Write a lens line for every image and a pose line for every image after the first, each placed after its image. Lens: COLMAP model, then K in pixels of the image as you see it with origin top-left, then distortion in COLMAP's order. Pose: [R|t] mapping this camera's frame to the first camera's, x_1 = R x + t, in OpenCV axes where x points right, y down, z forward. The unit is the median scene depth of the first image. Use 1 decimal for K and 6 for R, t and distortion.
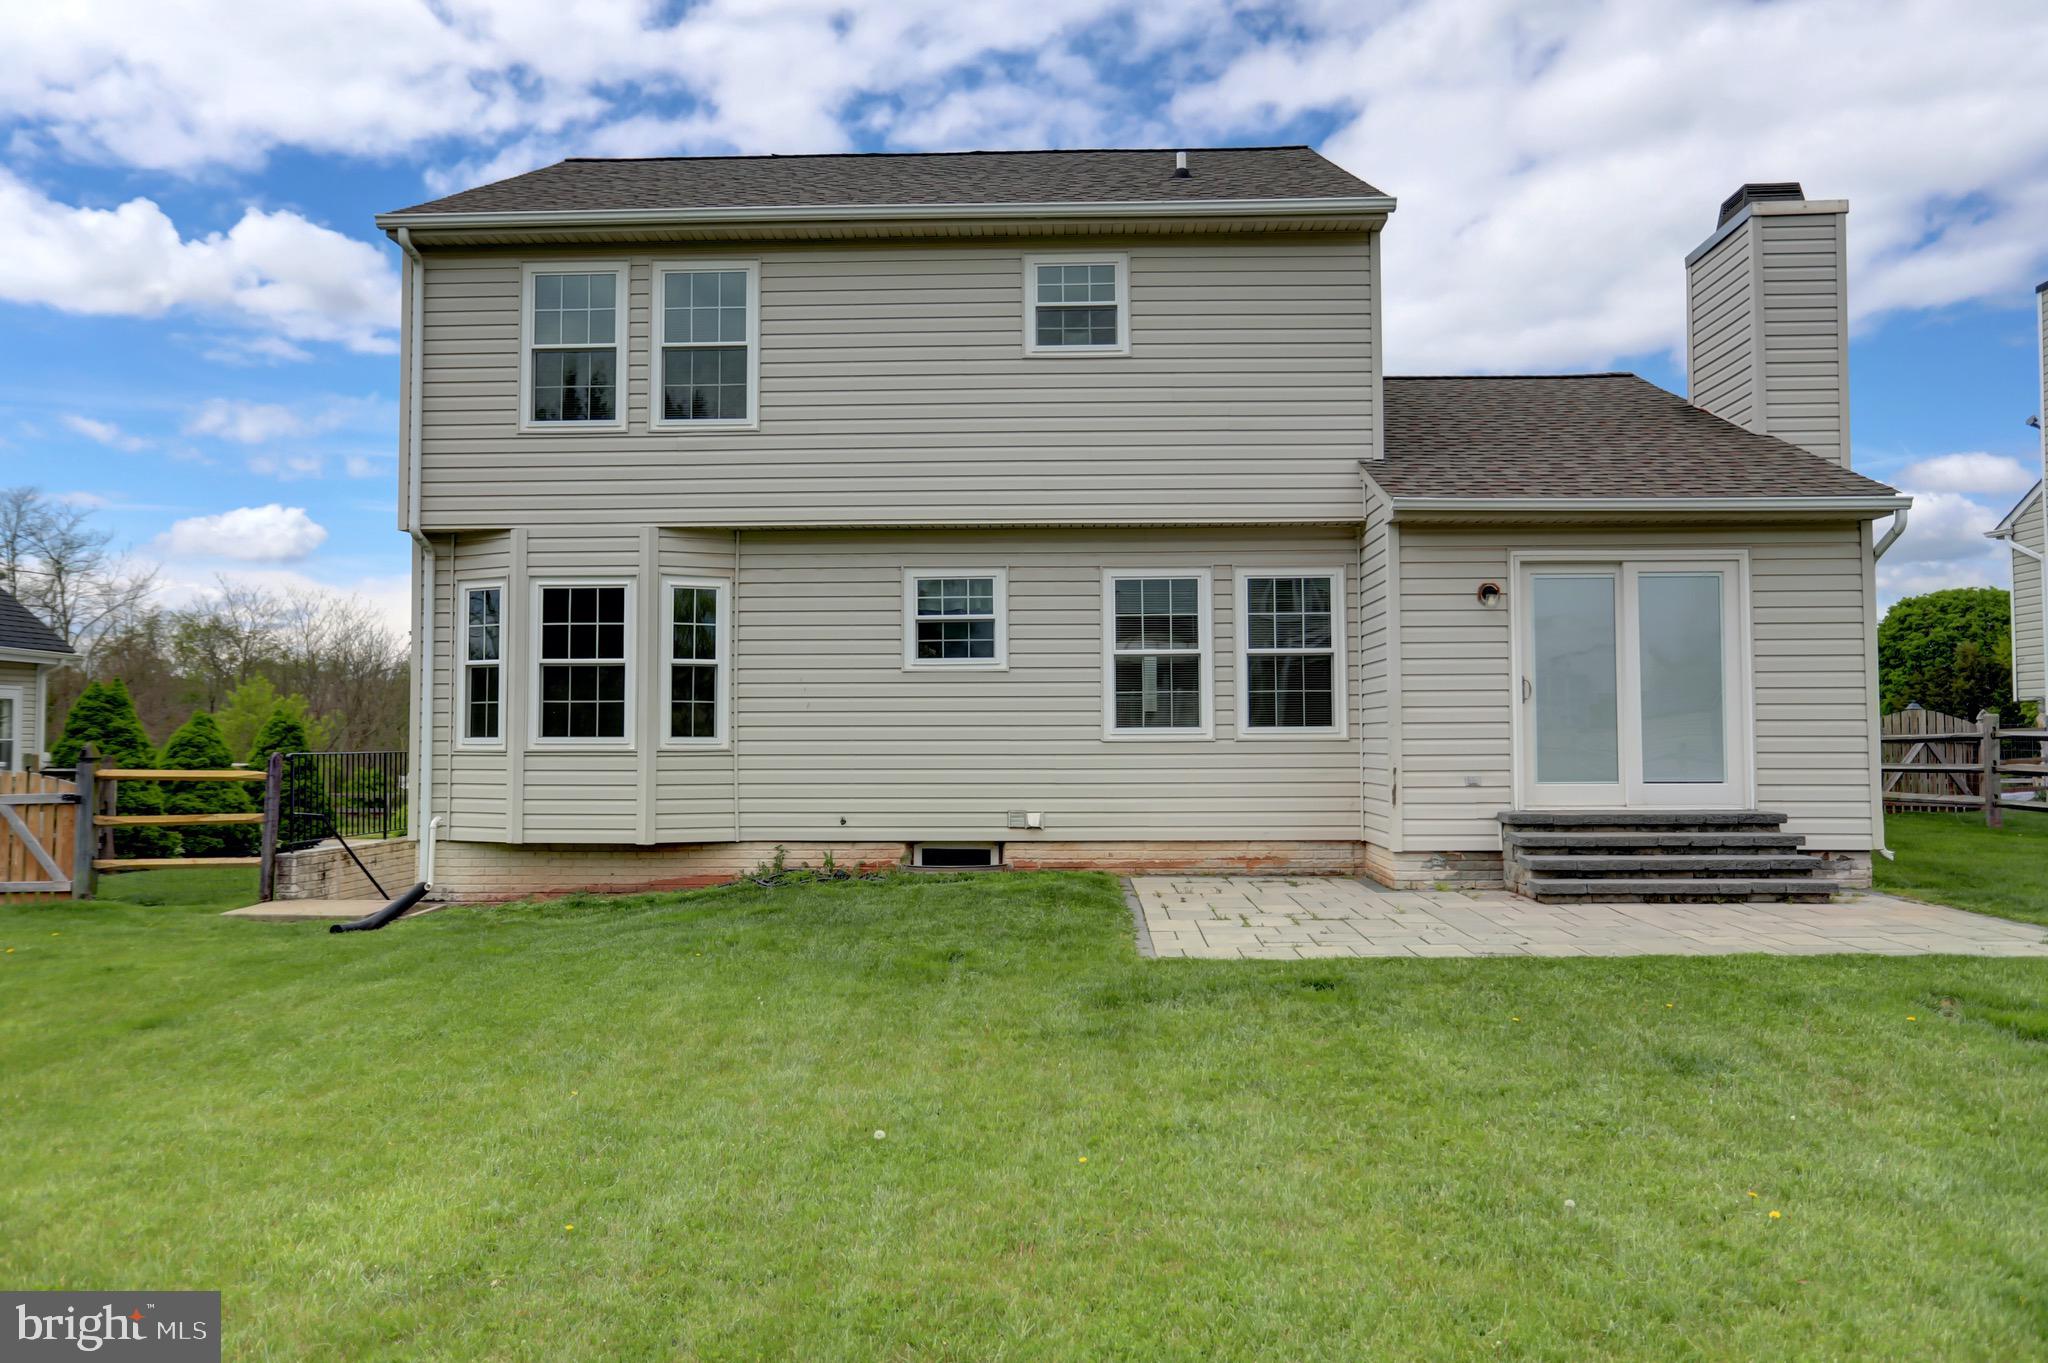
lens RADIAL K [[1516.5, 0, 1055.1], [0, 1516.5, 683.8], [0, 0, 1]] dist [-0.009718, -0.004987]
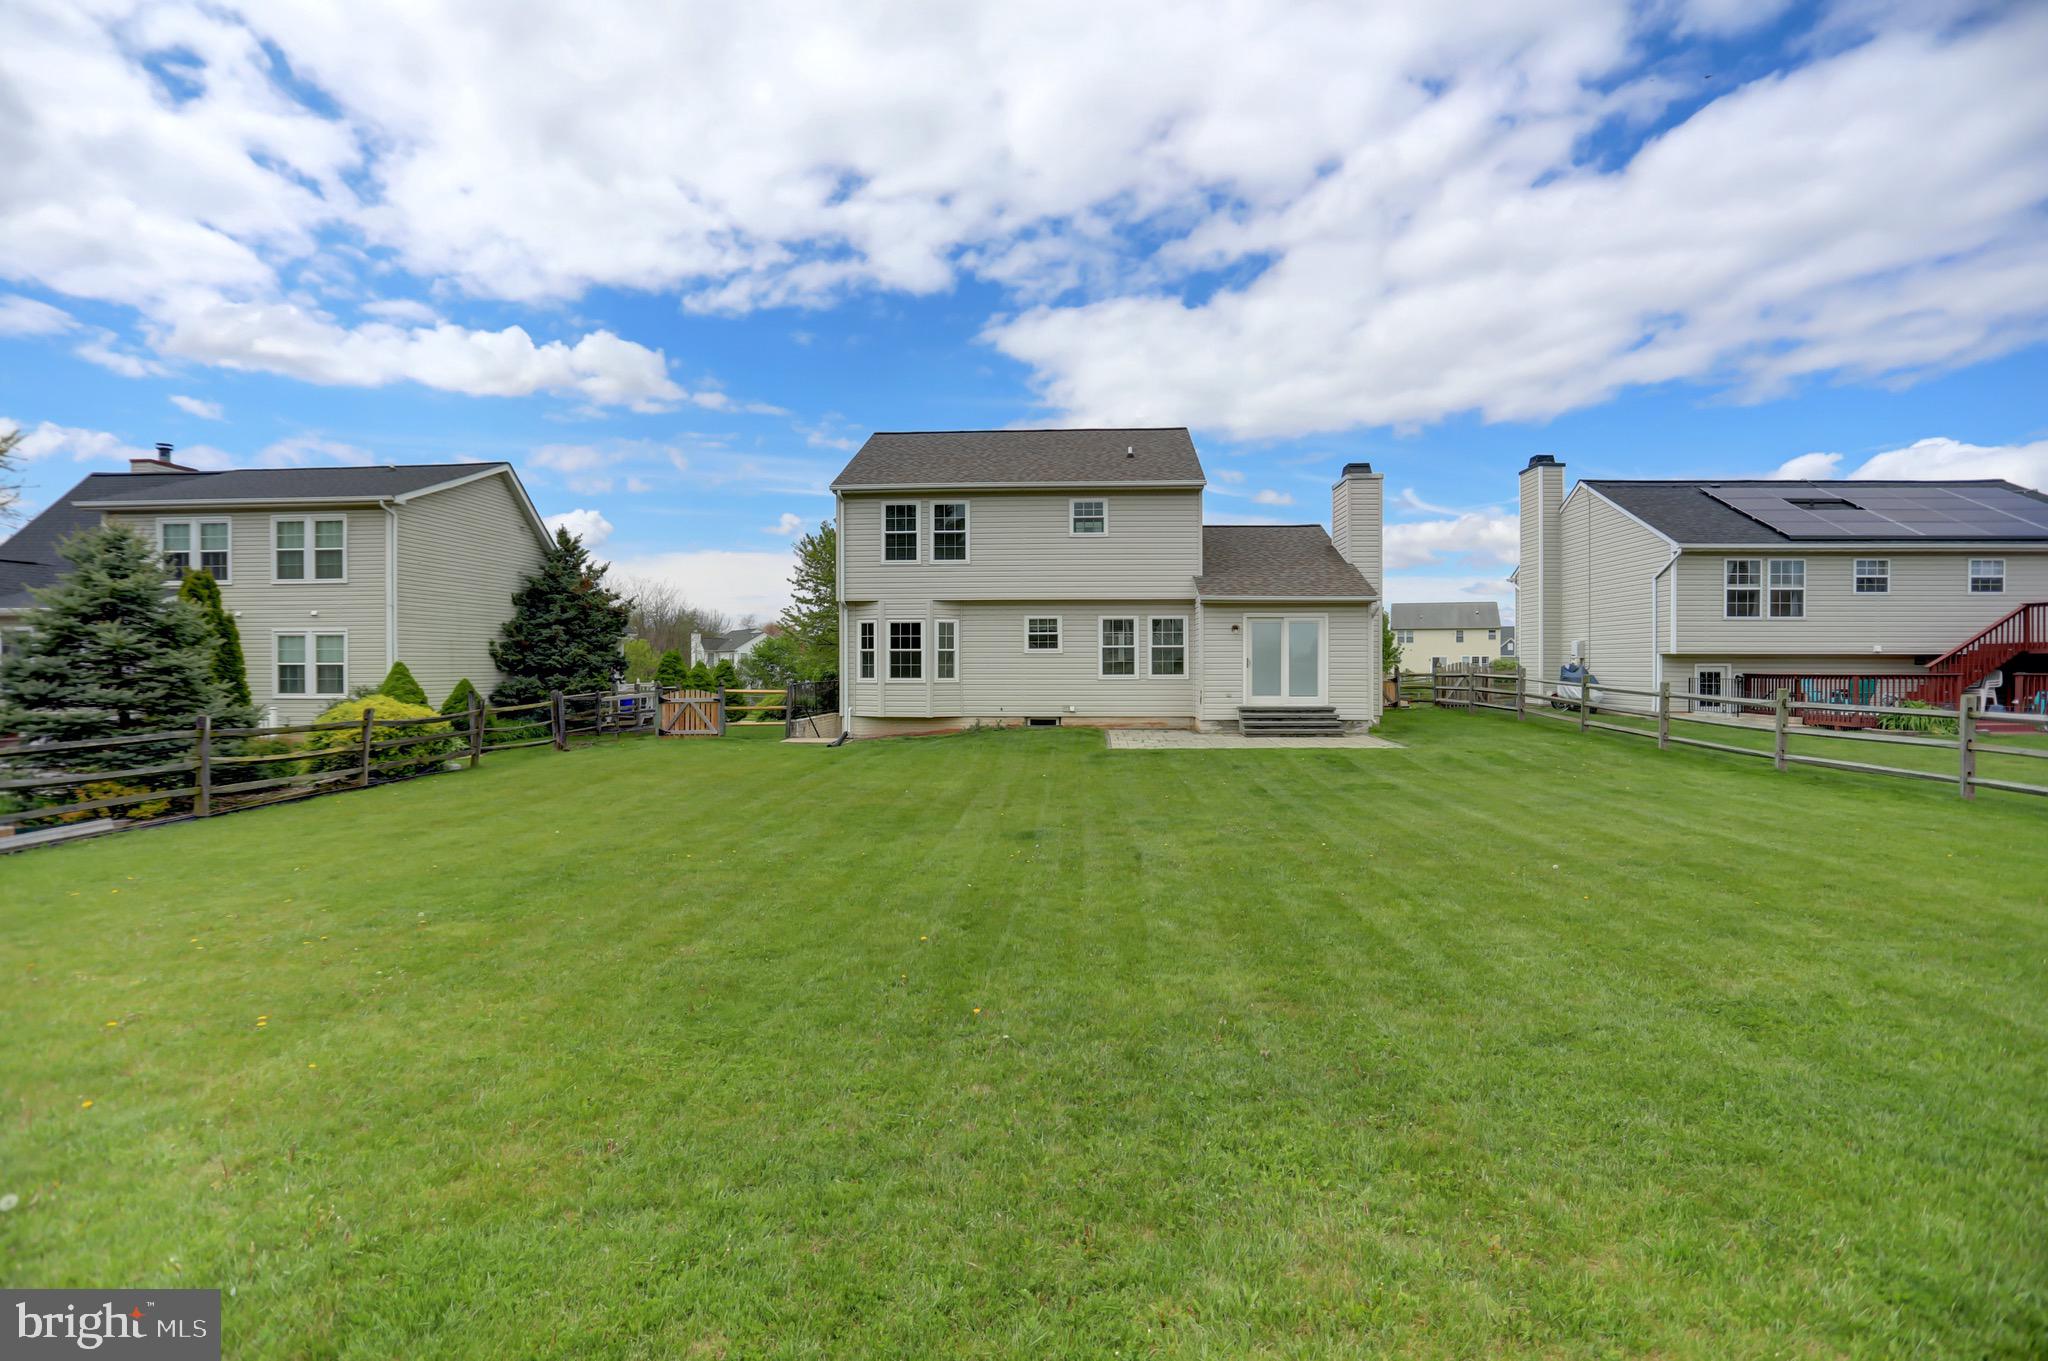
lens RADIAL K [[1004.7, 0, 1056.5], [0, 1004.7, 701.9], [0, 0, 1]] dist [-0.065635, 0.024566]
pose [[0.999851, 0.002777, -0.017019, -0.011731], [-0.001455, 0.997016, 0.077175, -0.060583], [0.017182, -0.077139, 0.996872, -0.784932]]
